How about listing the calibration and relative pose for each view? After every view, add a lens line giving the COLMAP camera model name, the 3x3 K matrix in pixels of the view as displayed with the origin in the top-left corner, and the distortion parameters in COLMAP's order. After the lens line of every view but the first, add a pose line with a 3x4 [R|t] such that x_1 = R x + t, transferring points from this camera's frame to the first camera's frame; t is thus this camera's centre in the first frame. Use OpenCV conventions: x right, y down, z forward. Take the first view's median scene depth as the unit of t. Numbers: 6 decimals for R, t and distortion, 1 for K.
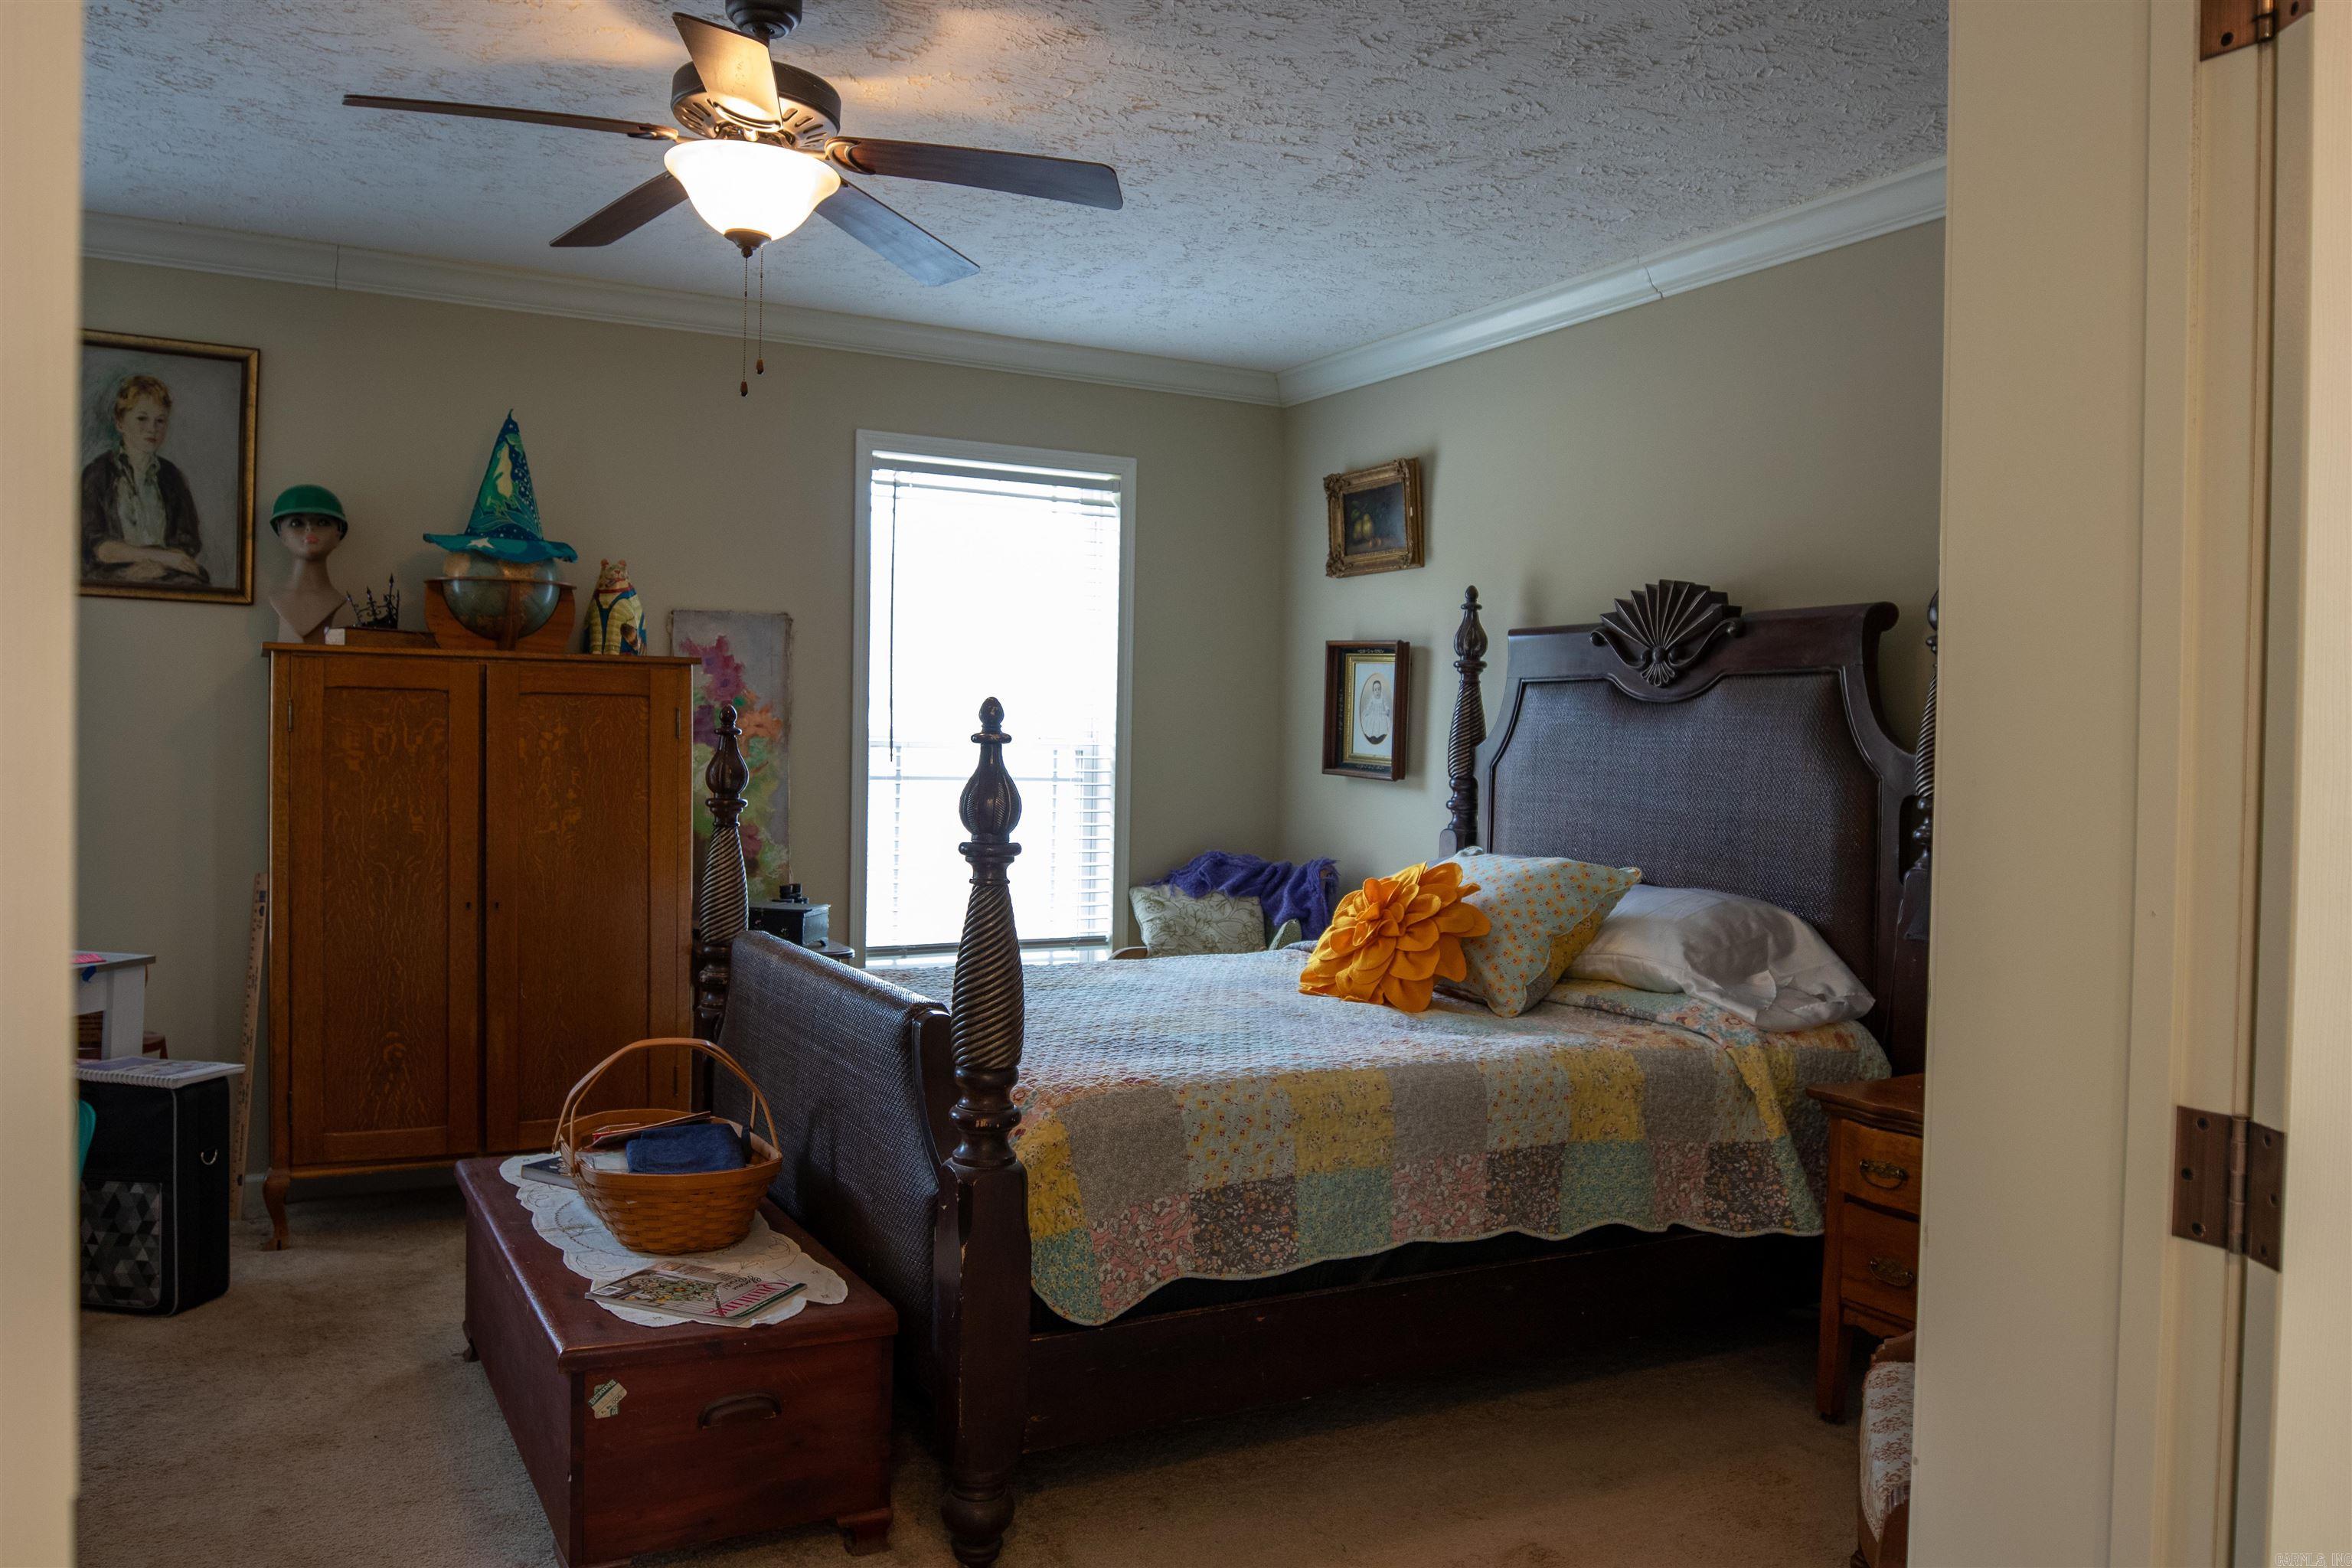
lens RADIAL K [[1730.9, 0, 1154.8], [0, 1730.9, 783.2], [0, 0, 1]] dist [-0.043727, 0.012321]
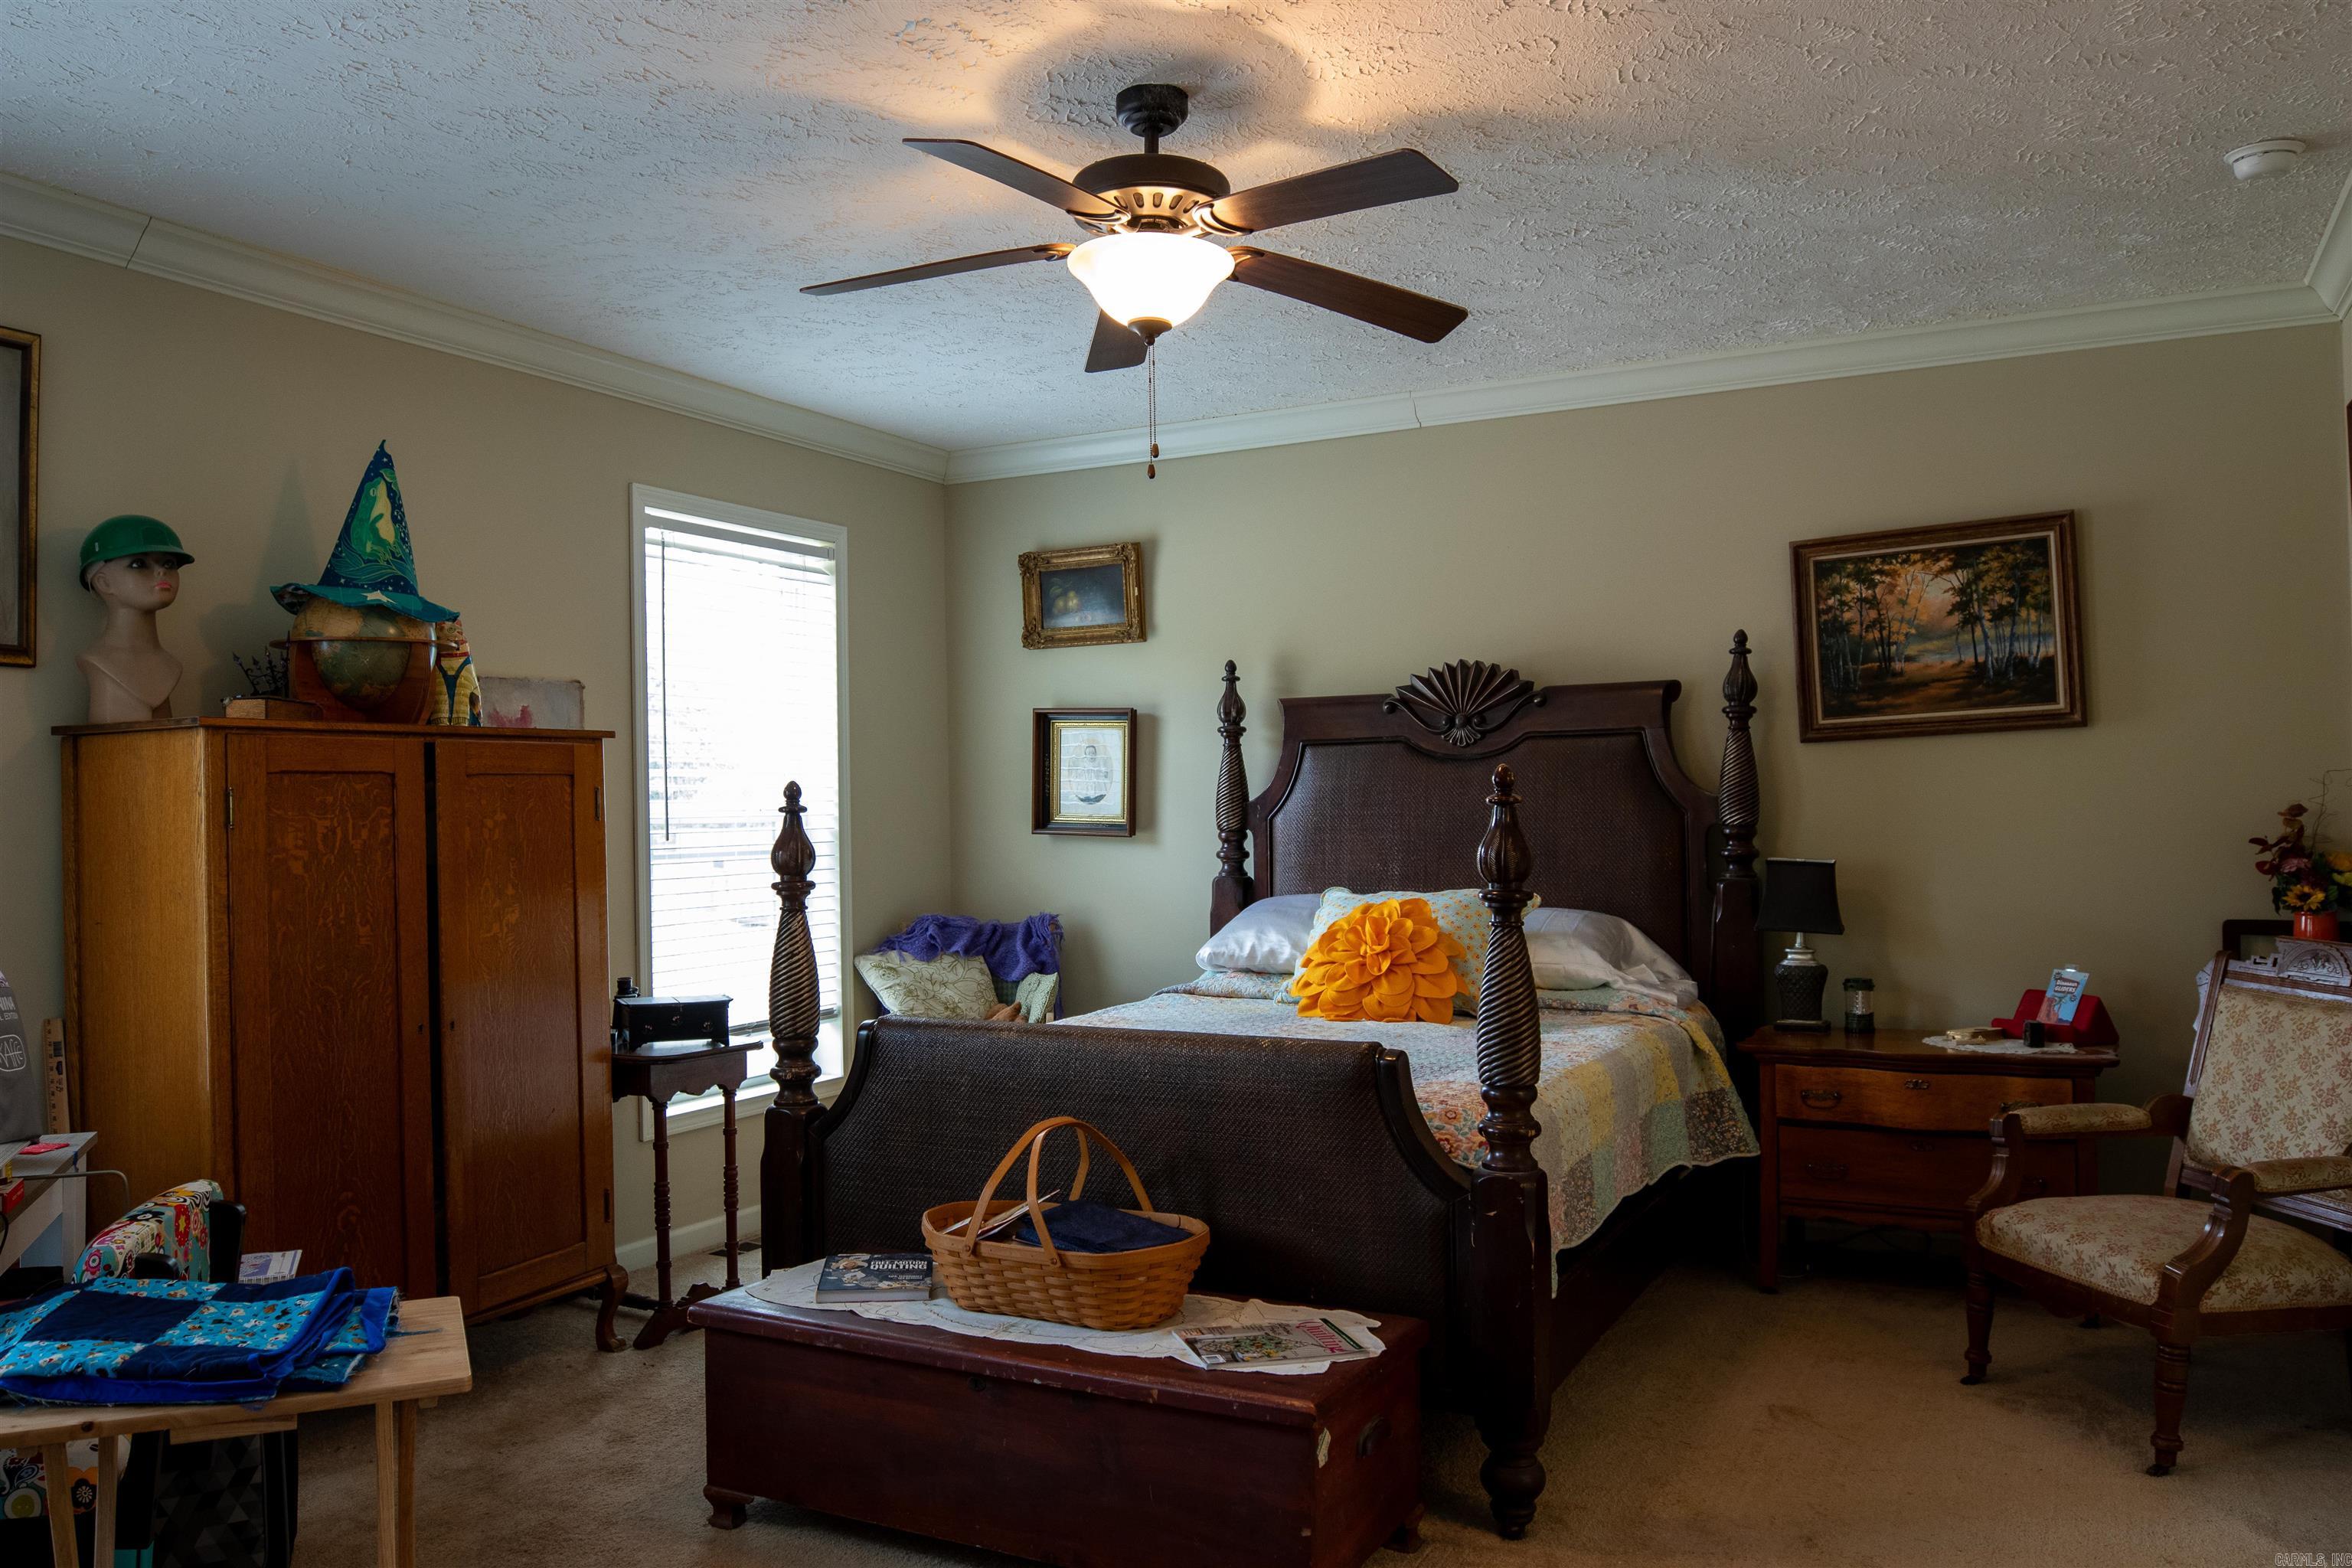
lens RADIAL K [[1730.9, 0, 1154.8], [0, 1730.9, 783.2], [0, 0, 1]] dist [-0.043727, 0.012321]
pose [[0.832490, -0.027015, 0.553380, -0.543006], [0.046274, 0.998711, -0.020859, -0.013945], [-0.552103, 0.042972, 0.832667, 0.097219]]
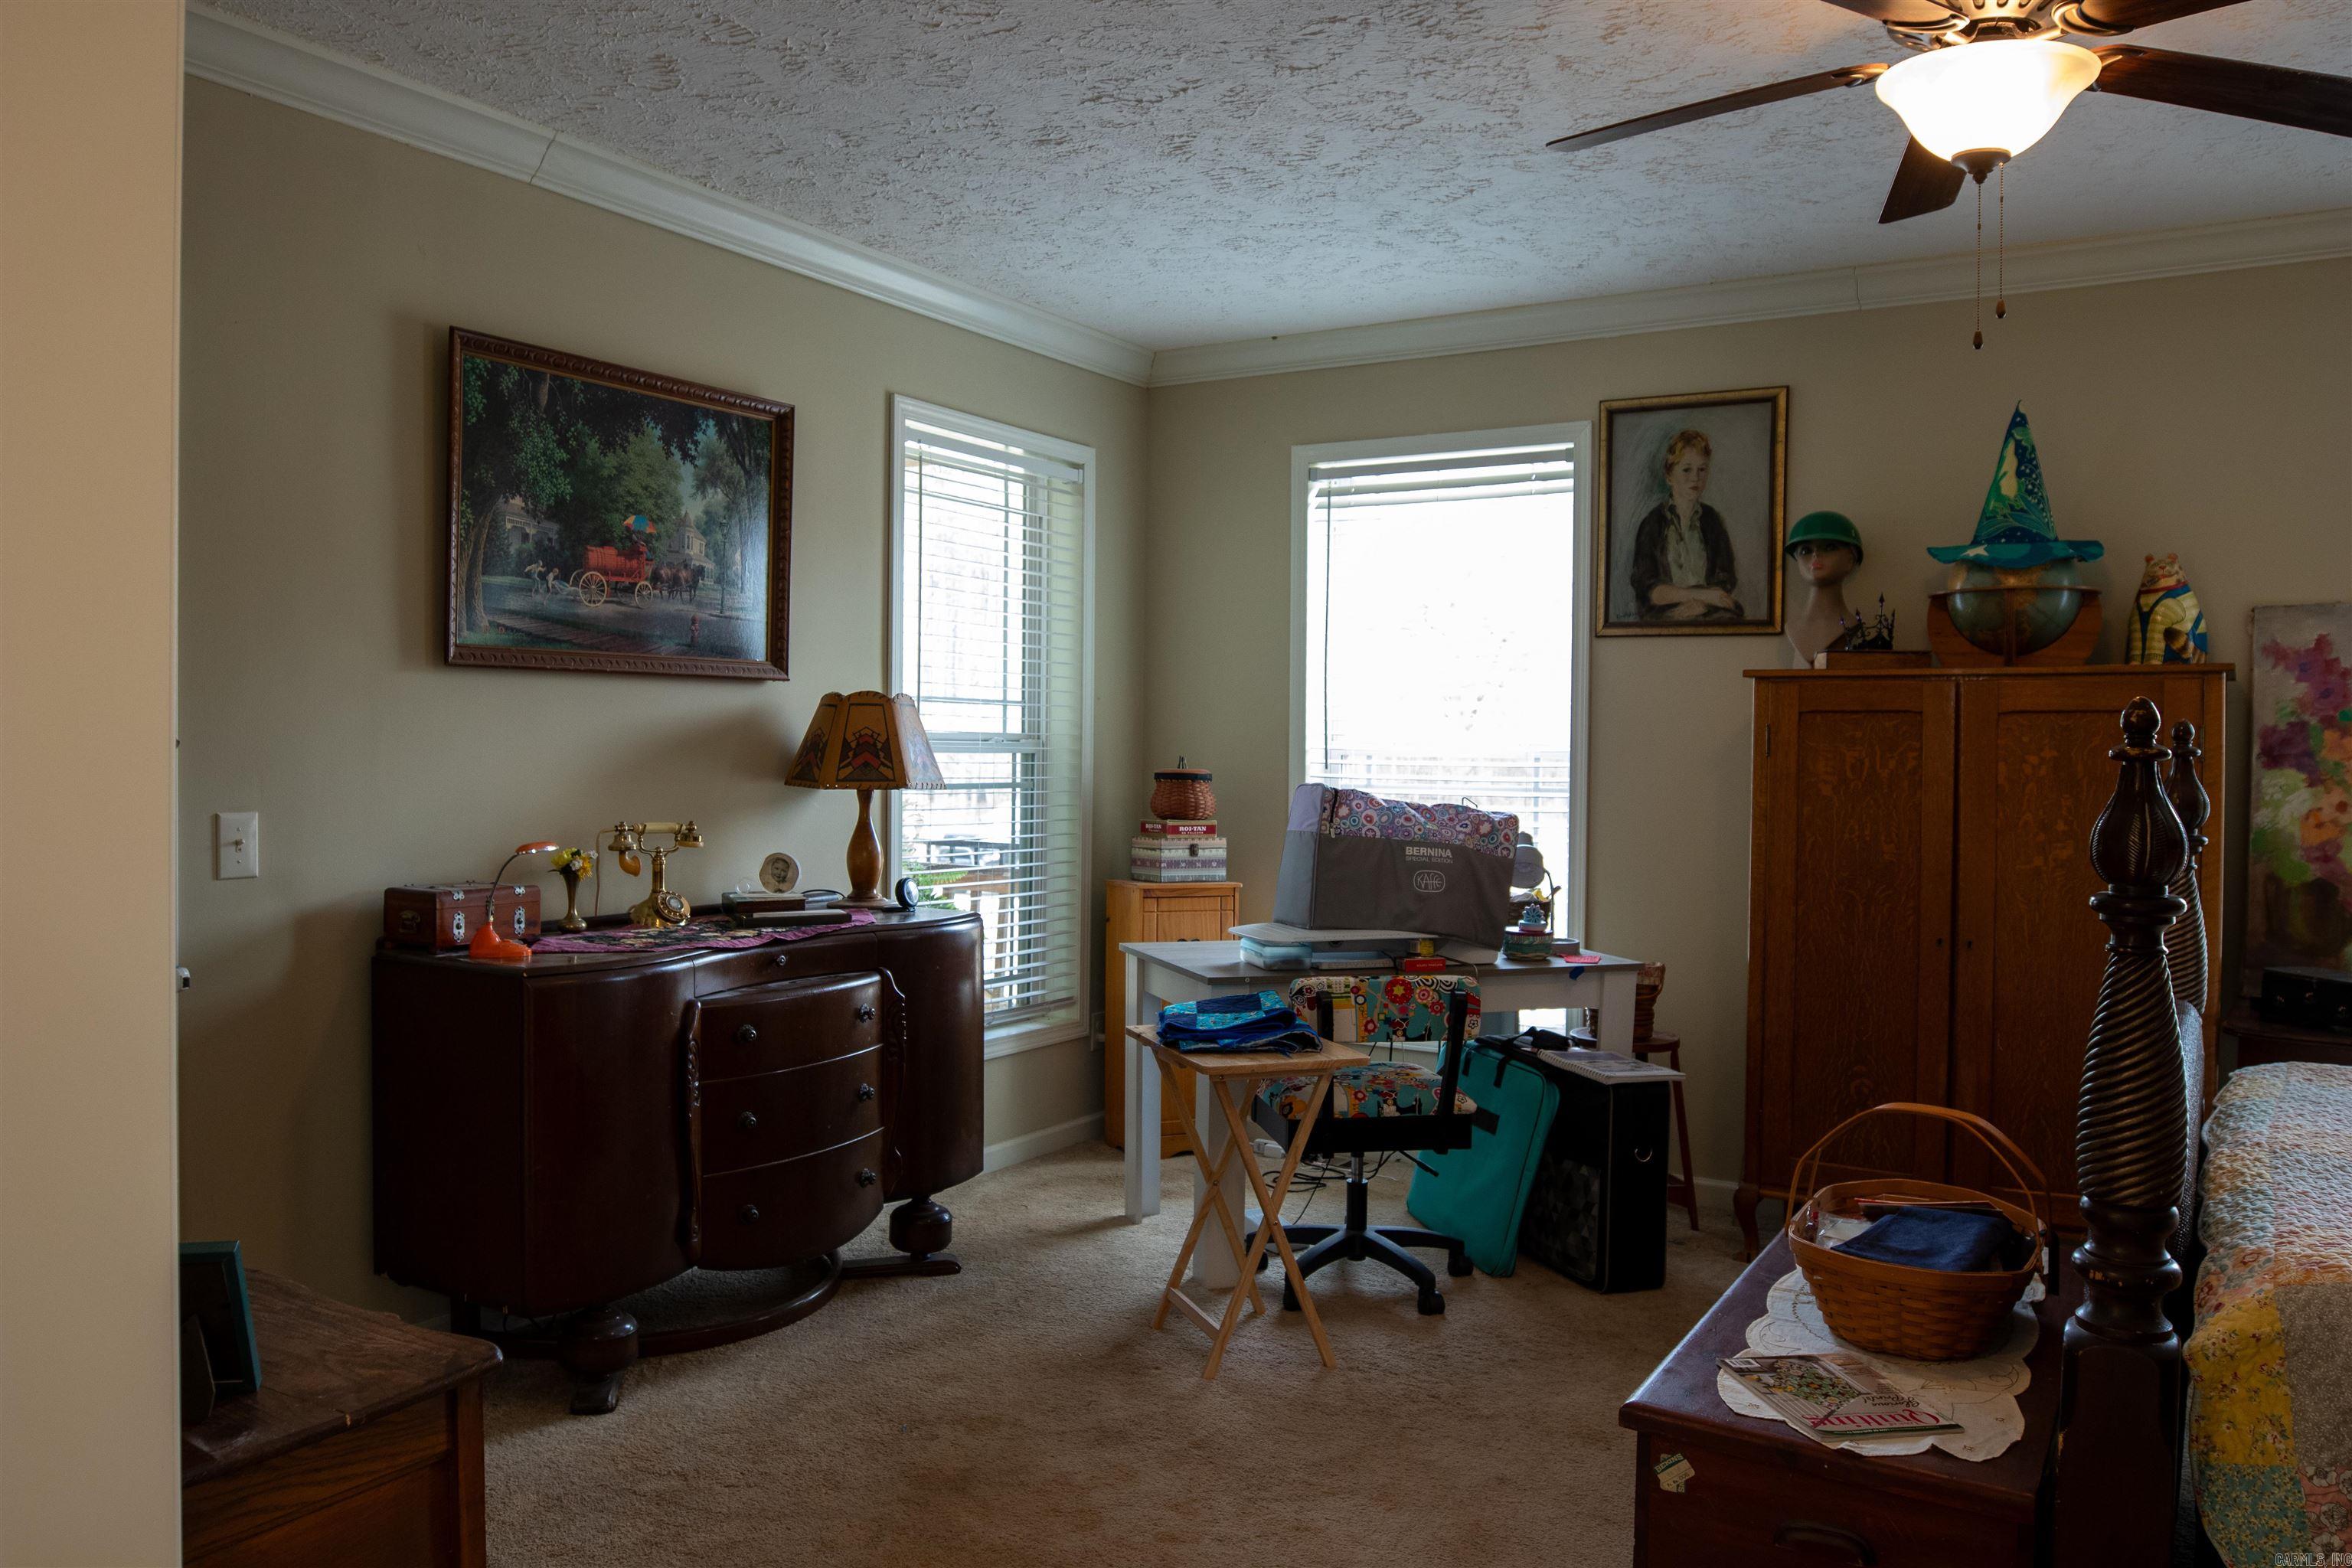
lens RADIAL K [[1730.9, 0, 1154.8], [0, 1730.9, 783.2], [0, 0, 1]] dist [-0.043727, 0.012321]
pose [[0.492740, 0.005100, -0.870162, 0.192524], [-0.021283, 0.999754, -0.006192, -0.000074], [0.869916, 0.021571, 0.492727, 0.165088]]
